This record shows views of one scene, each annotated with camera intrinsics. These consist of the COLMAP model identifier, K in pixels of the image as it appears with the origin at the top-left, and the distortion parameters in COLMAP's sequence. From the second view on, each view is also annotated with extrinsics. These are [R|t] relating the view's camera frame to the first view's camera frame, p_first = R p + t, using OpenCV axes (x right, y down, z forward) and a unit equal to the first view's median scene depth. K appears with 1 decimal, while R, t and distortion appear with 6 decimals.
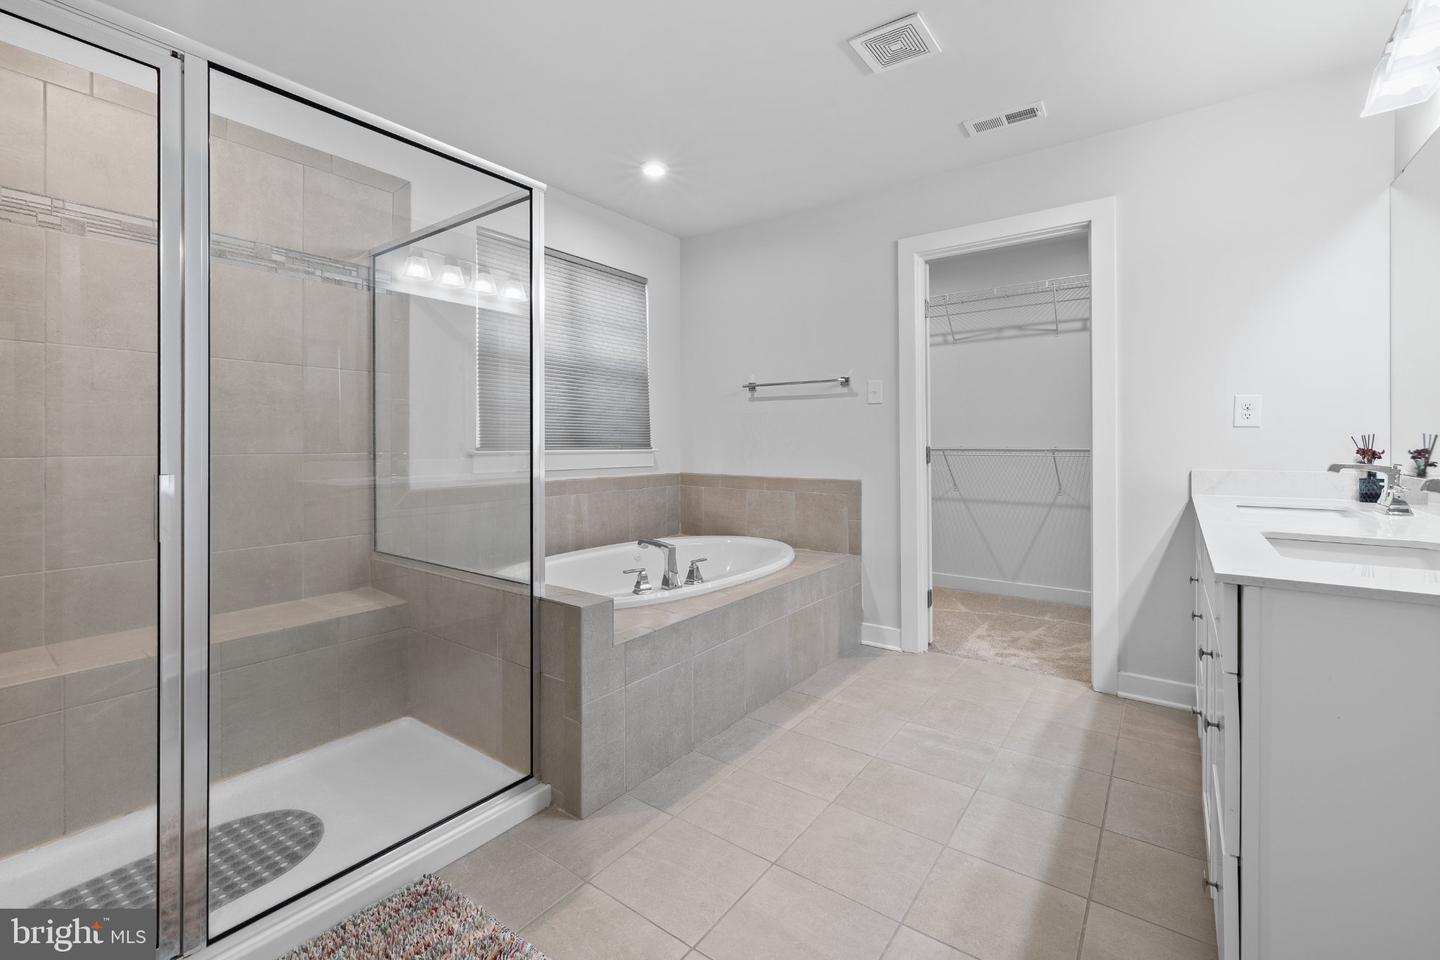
lens RADIAL K [[619.8, 0, 724.8], [0, 619.8, 439.3], [0, 0, 1]] dist [-0.000343, 0.000054]
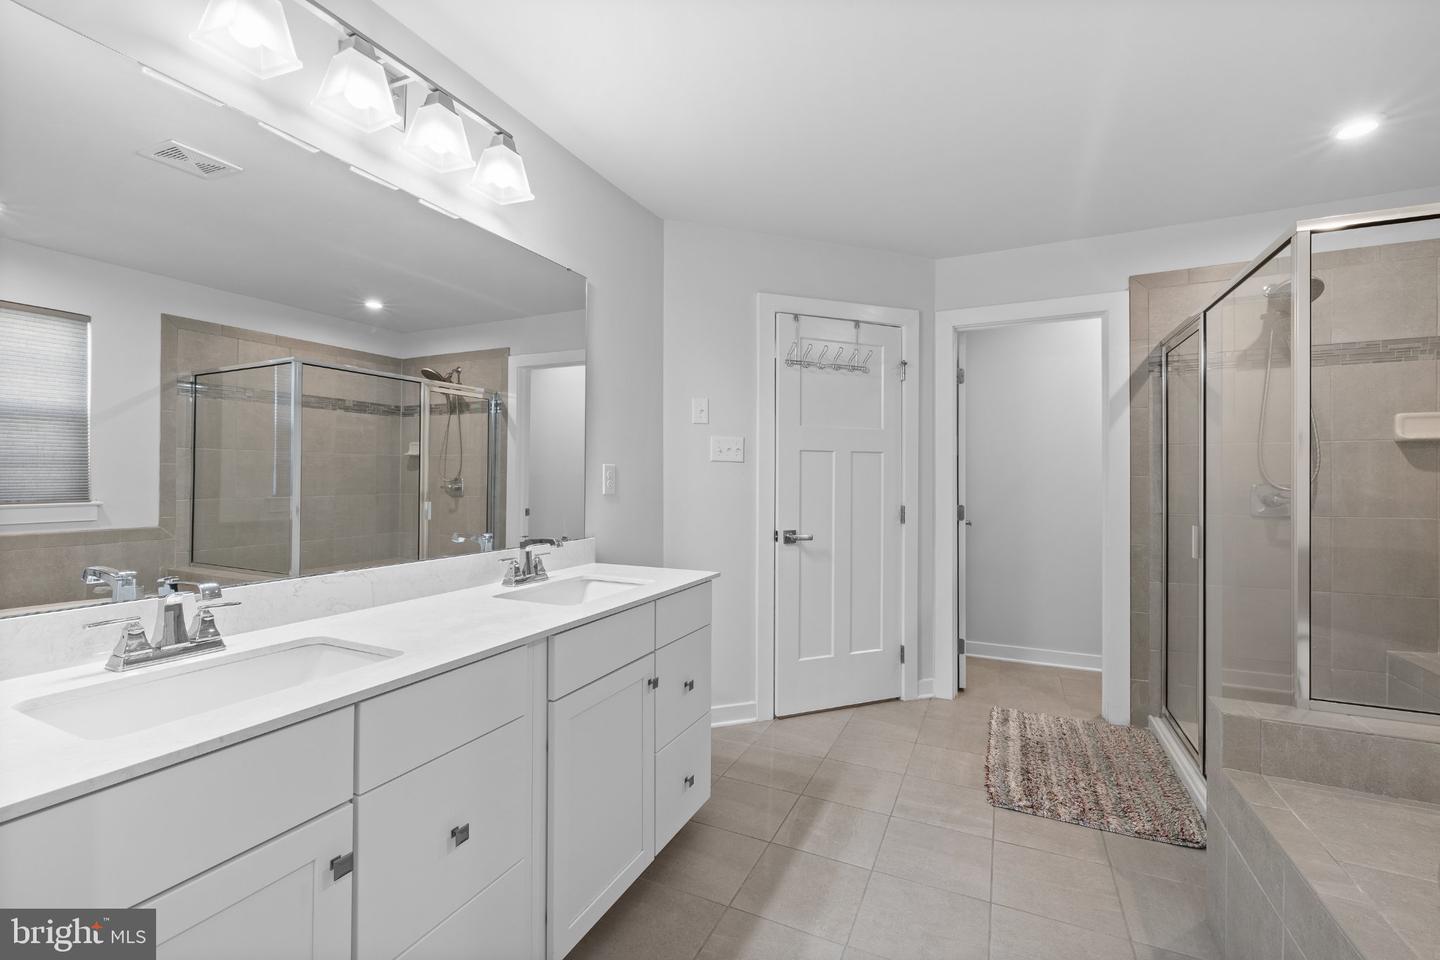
lens RADIAL K [[603.7, 0, 722.8], [0, 603.7, 476.6], [0, 0, 1]] dist [-0.000639, 0.000740]
pose [[-0.982003, 0.000169, -0.188863, 0.705448], [0.001829, 0.999961, -0.008612, -0.066570], [0.188854, -0.008803, -0.981966, 1.849612]]
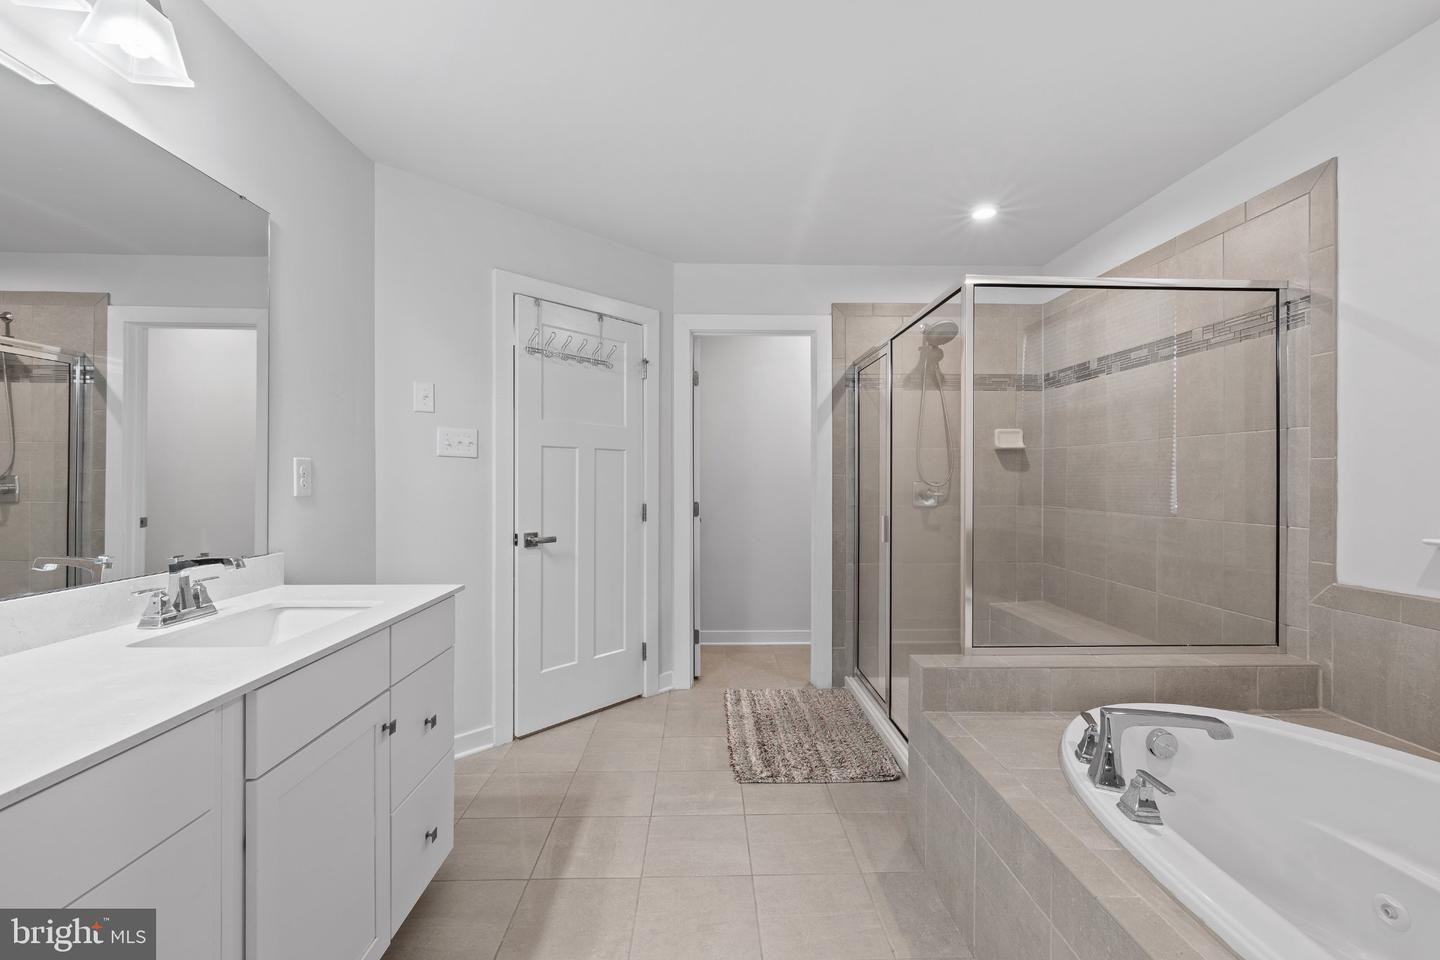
lens RADIAL K [[610.9, 0, 720.0], [0, 610.9, 480.0], [0, 0, 1]] dist [0.000328, 0.000525]
pose [[-0.792755, 0.003489, -0.609531, 0.779119], [0.003851, 0.999992, 0.000715, -0.065468], [0.609528, -0.001781, -0.792762, 1.762945]]
